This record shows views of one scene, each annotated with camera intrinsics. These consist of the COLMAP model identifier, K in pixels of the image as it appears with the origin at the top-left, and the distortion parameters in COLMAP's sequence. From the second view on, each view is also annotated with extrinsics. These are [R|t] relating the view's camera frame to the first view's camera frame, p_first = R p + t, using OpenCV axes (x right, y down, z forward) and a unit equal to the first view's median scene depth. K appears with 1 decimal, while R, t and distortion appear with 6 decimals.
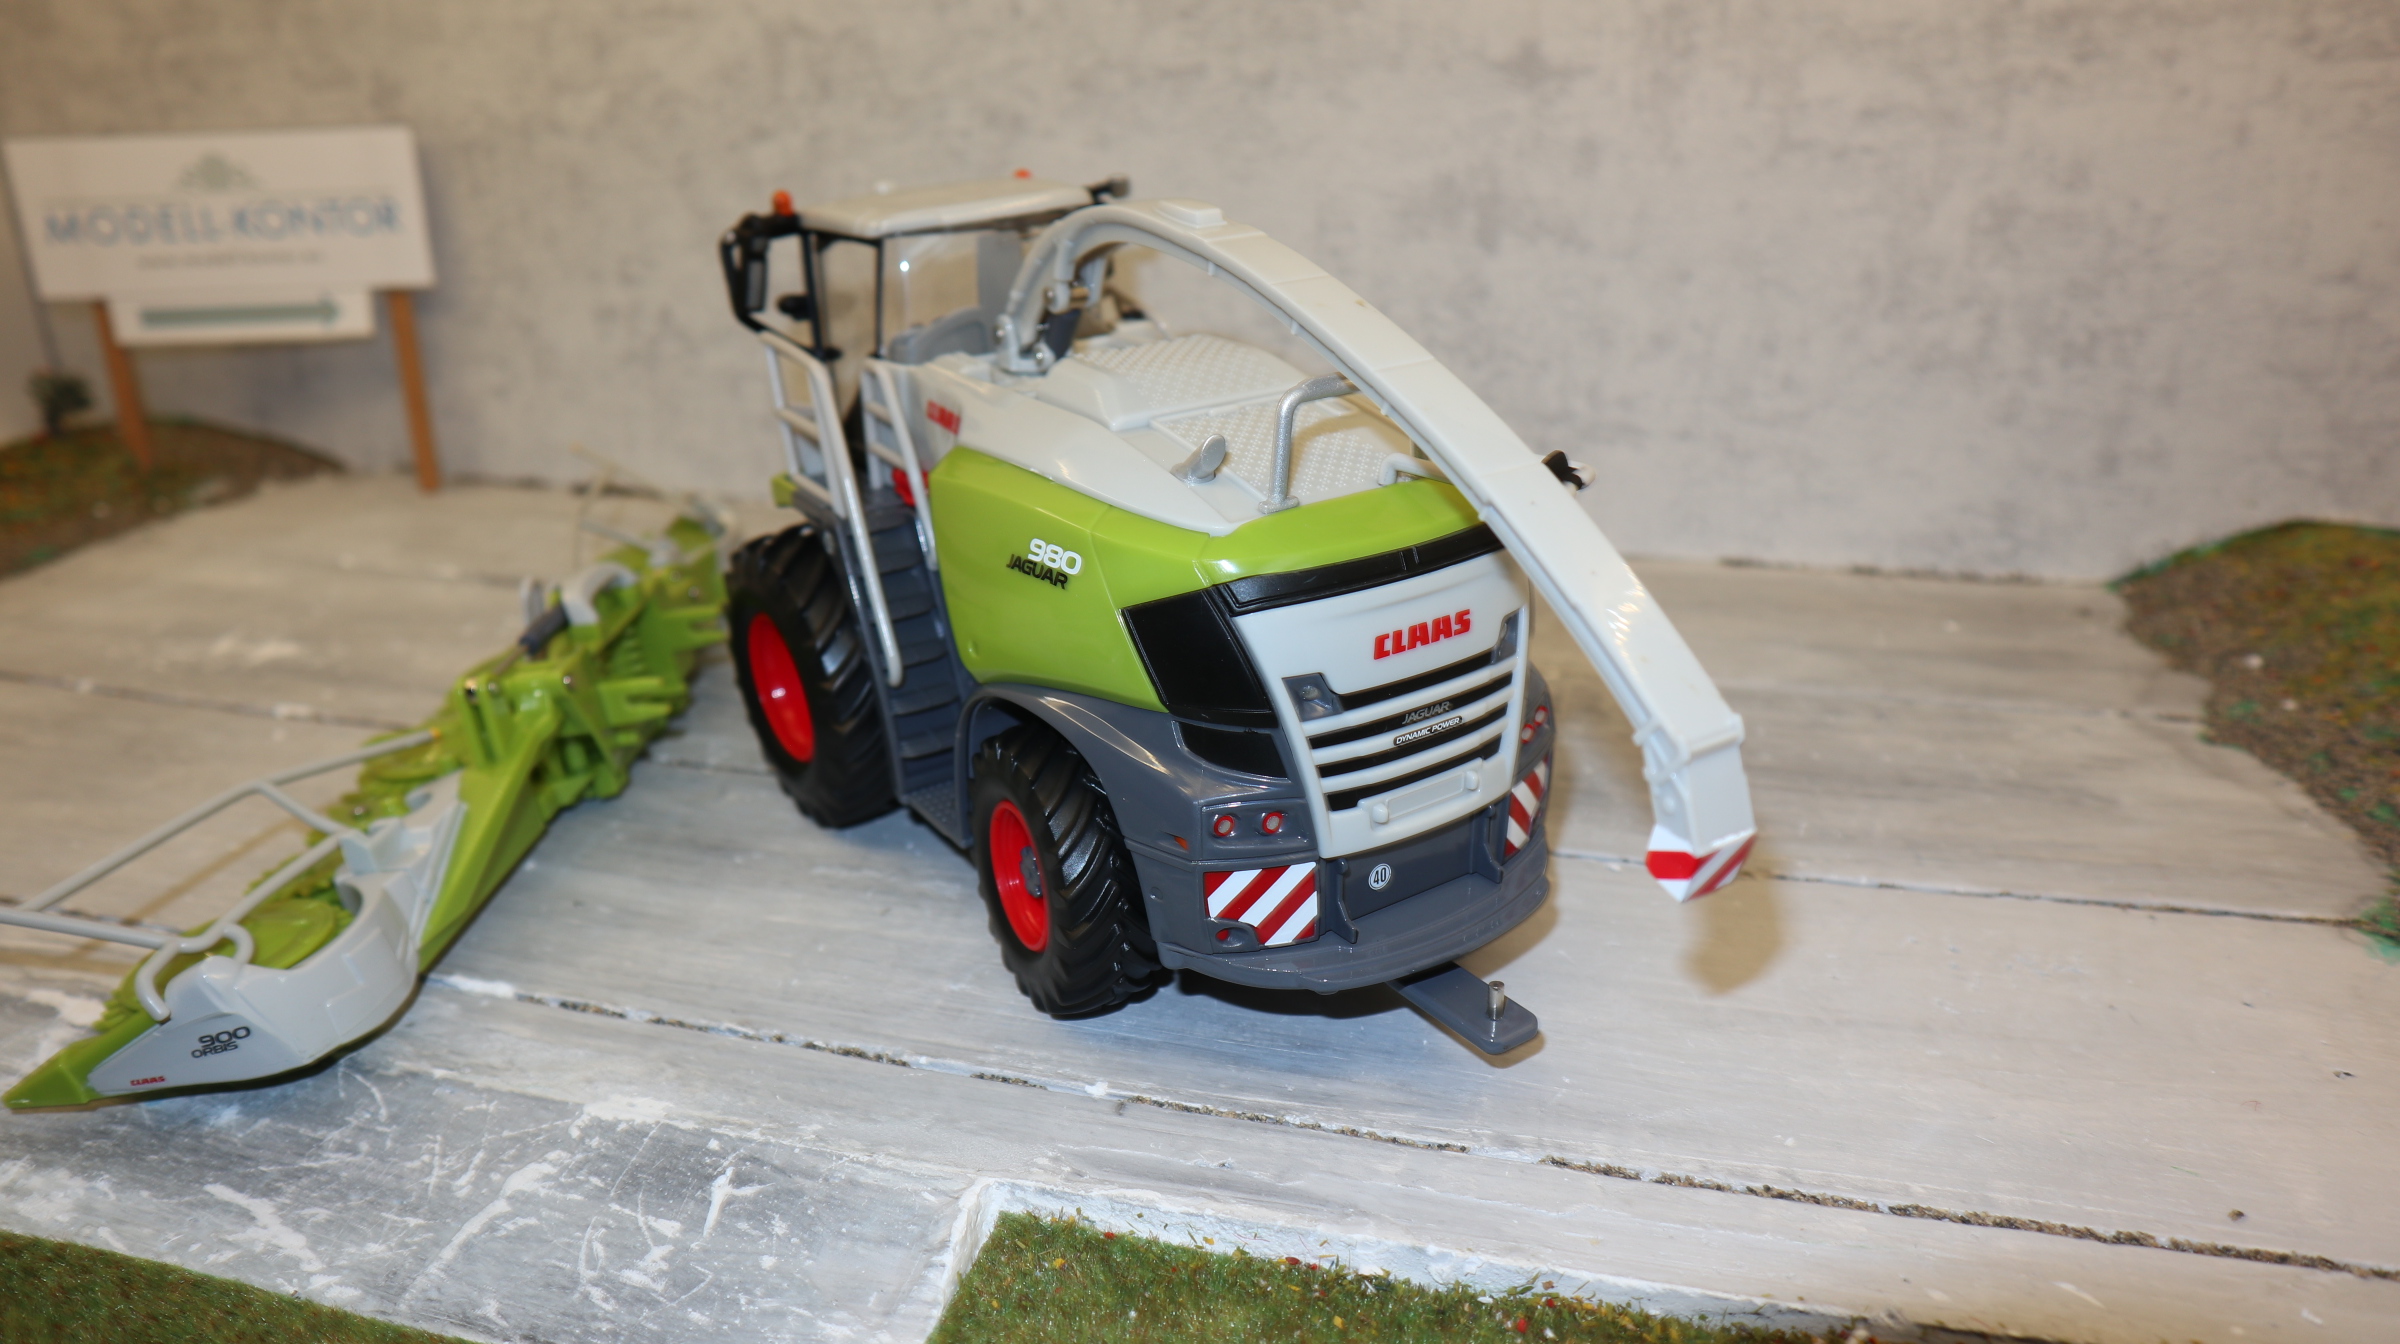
lens RADIAL K [[1683.7, 0, 1195.4], [0, 1683.7, 642.0], [0, 0, 1]] dist [-0.108919, 0.071581]
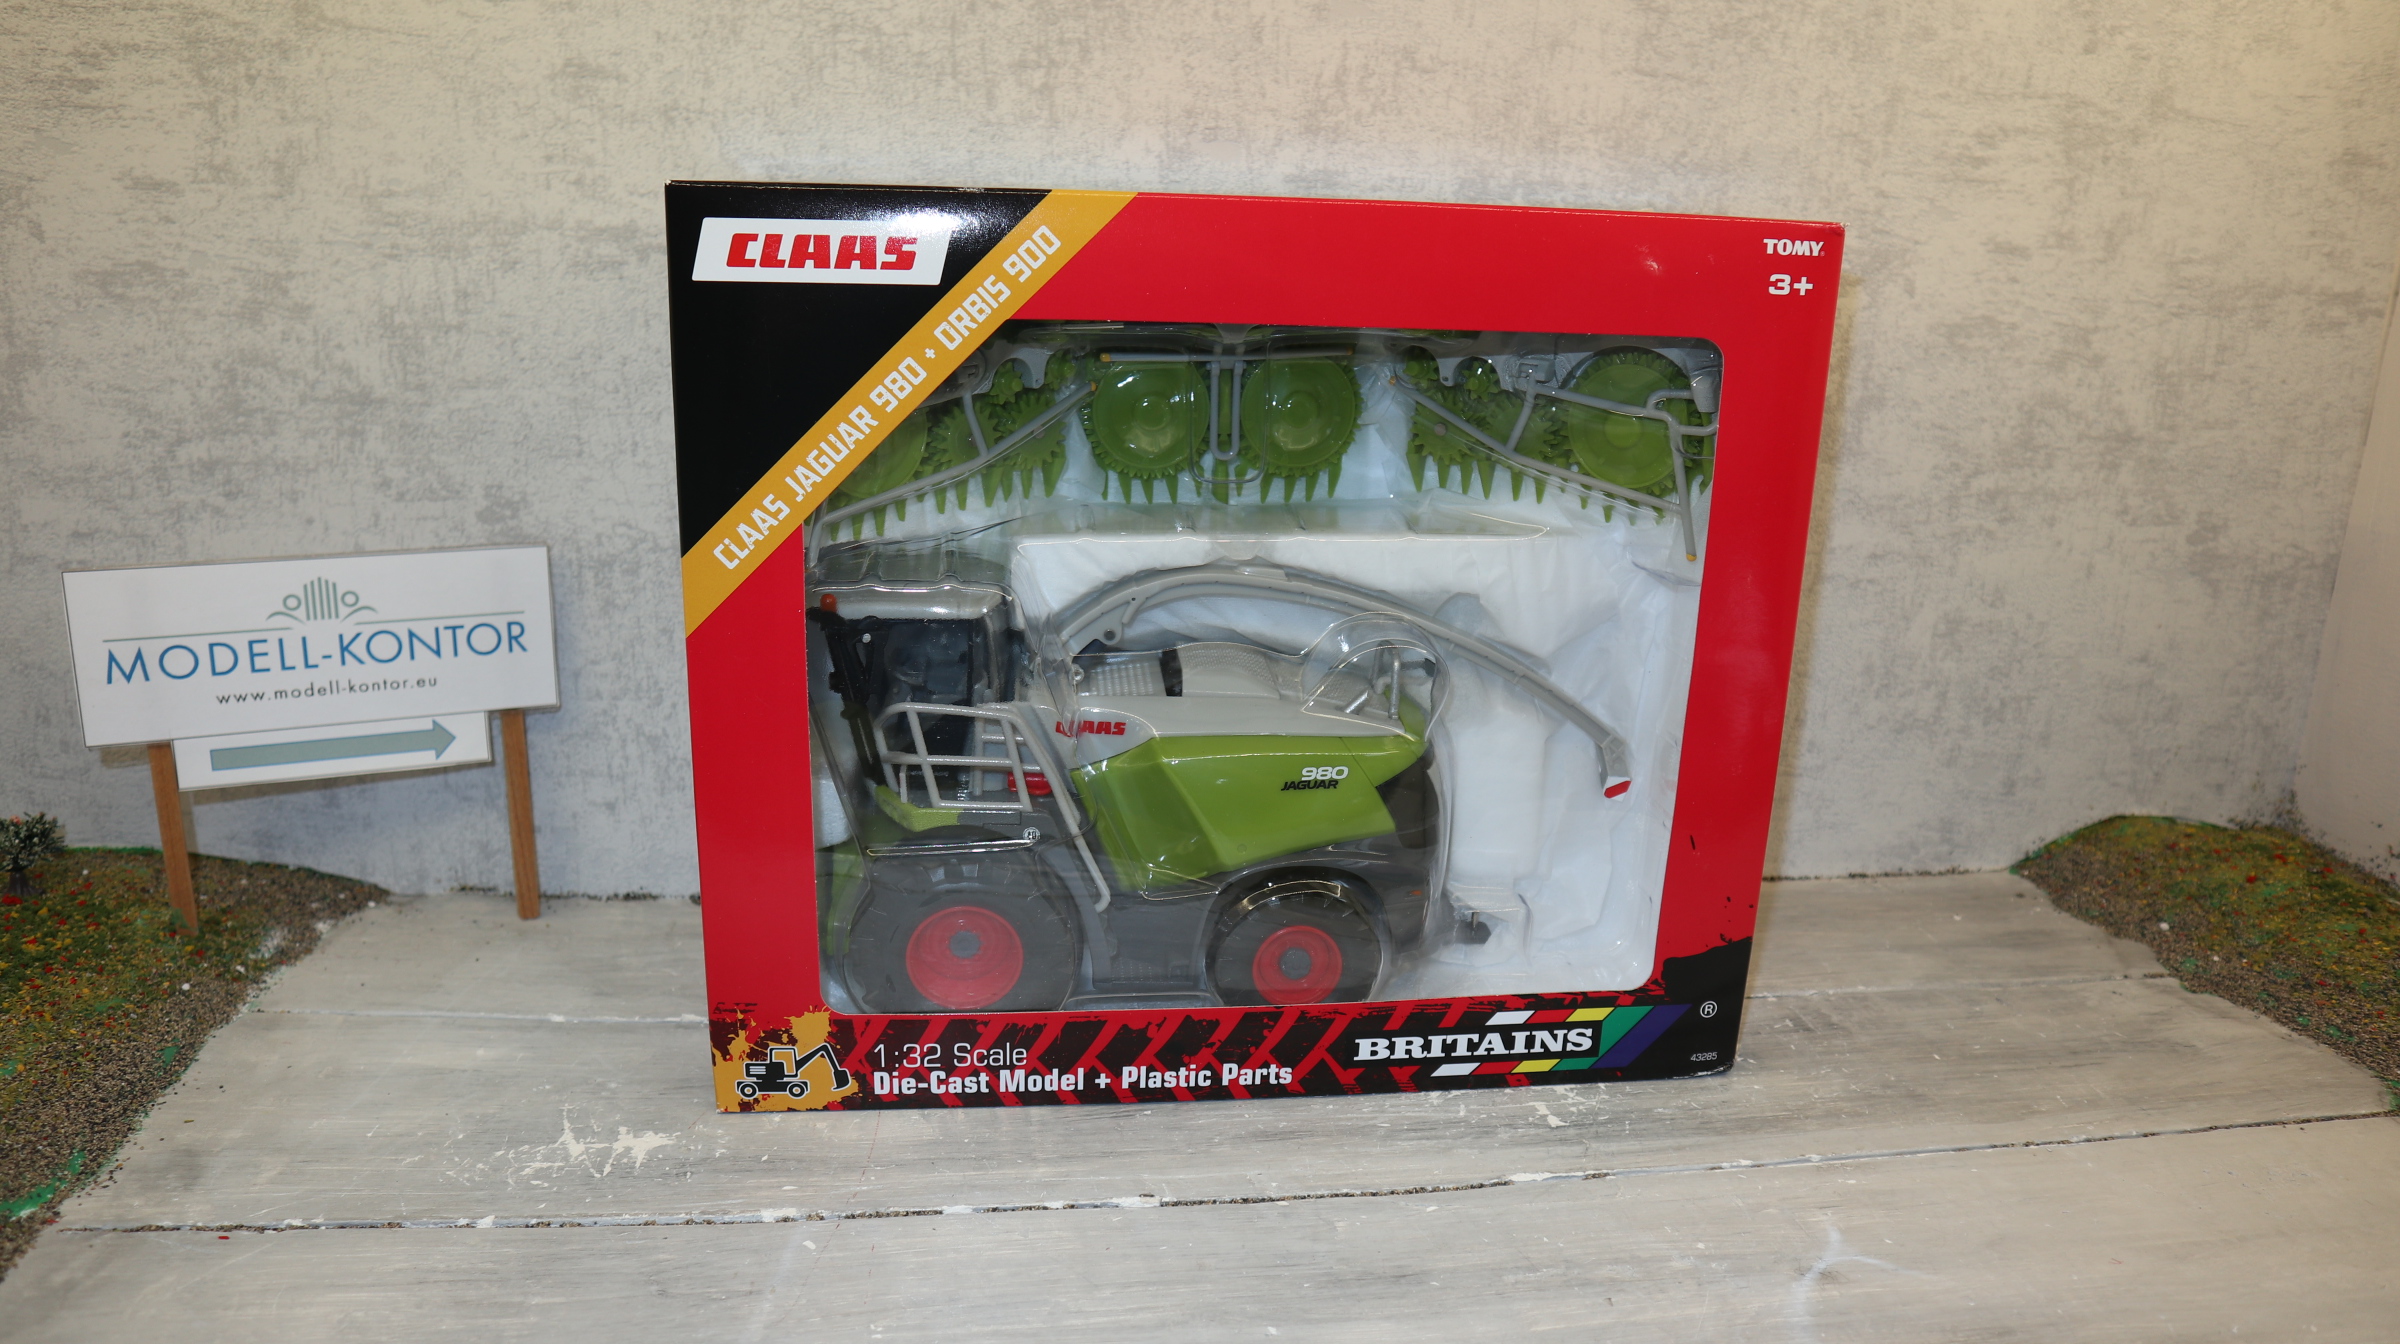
lens RADIAL K [[1674.8, 0, 1177.9], [0, 1674.8, 668.7], [0, 0, 1]] dist [-0.117144, 0.078312]
pose [[0.909369, -0.055995, 0.412205, -0.680380], [0.093211, 0.993131, -0.070724, -0.176072], [-0.405413, 0.102736, 0.908342, -0.017796]]
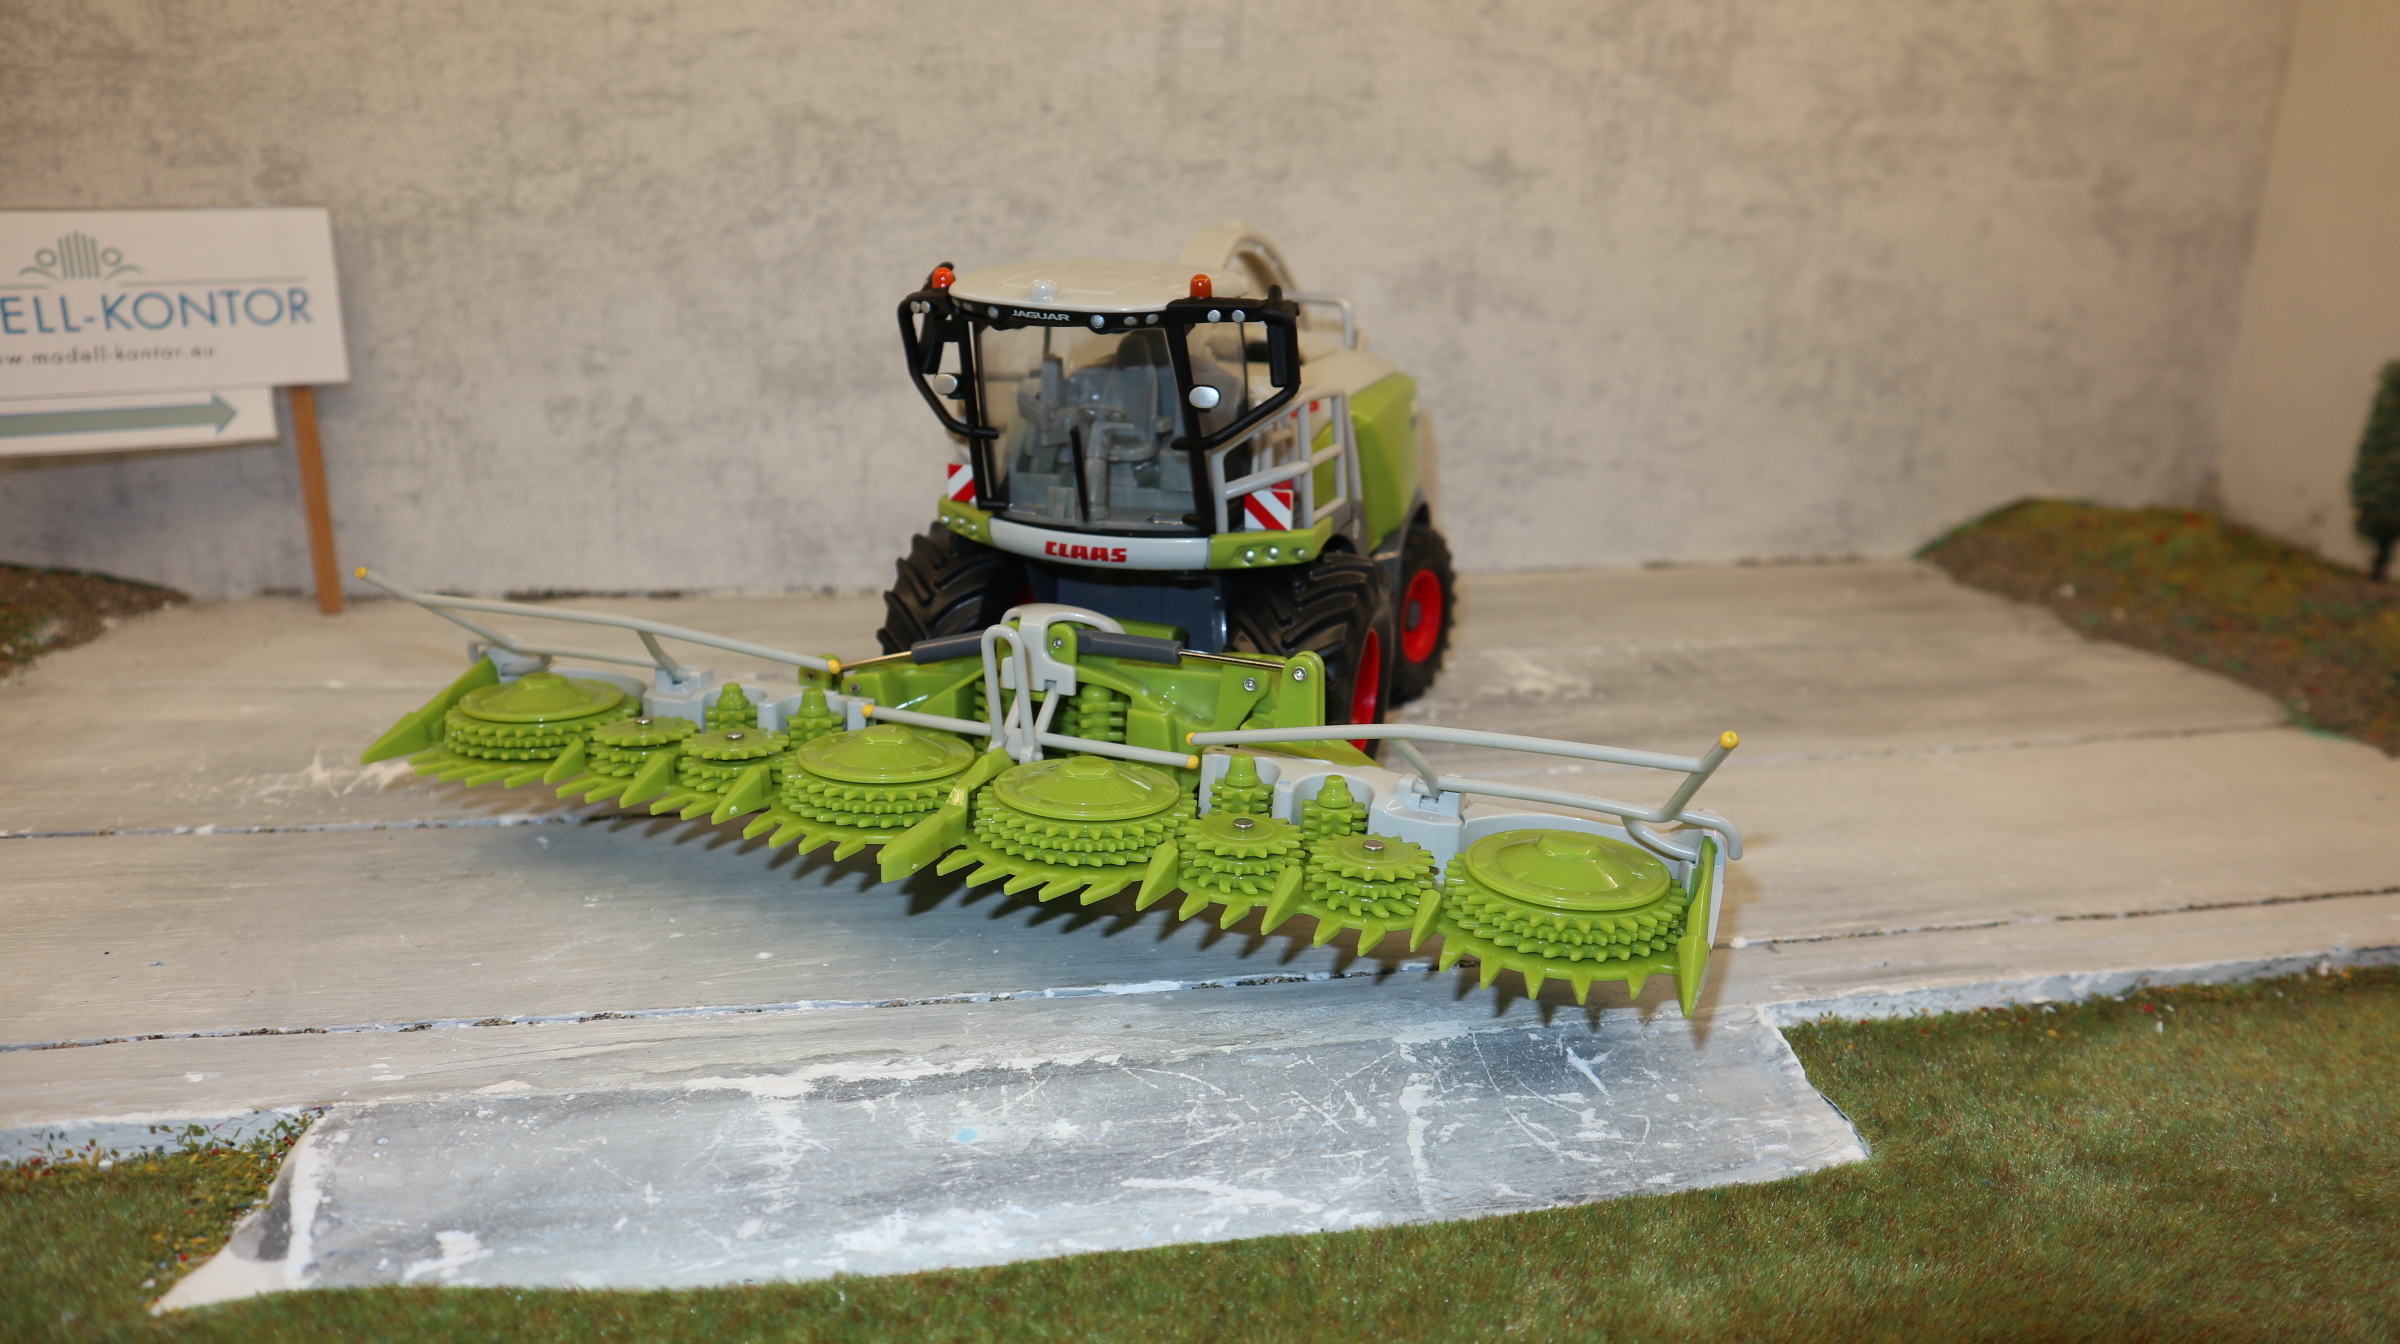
lens RADIAL K [[1692.7, 0, 1176.1], [0, 1692.7, 663.9], [0, 0, 1]] dist [-0.120922, 0.086721]
pose [[0.909983, -0.092396, 0.404221, -0.552284], [0.117976, 0.992259, -0.038779, 0.034139], [-0.397509, 0.082977, 0.913839, 0.002378]]
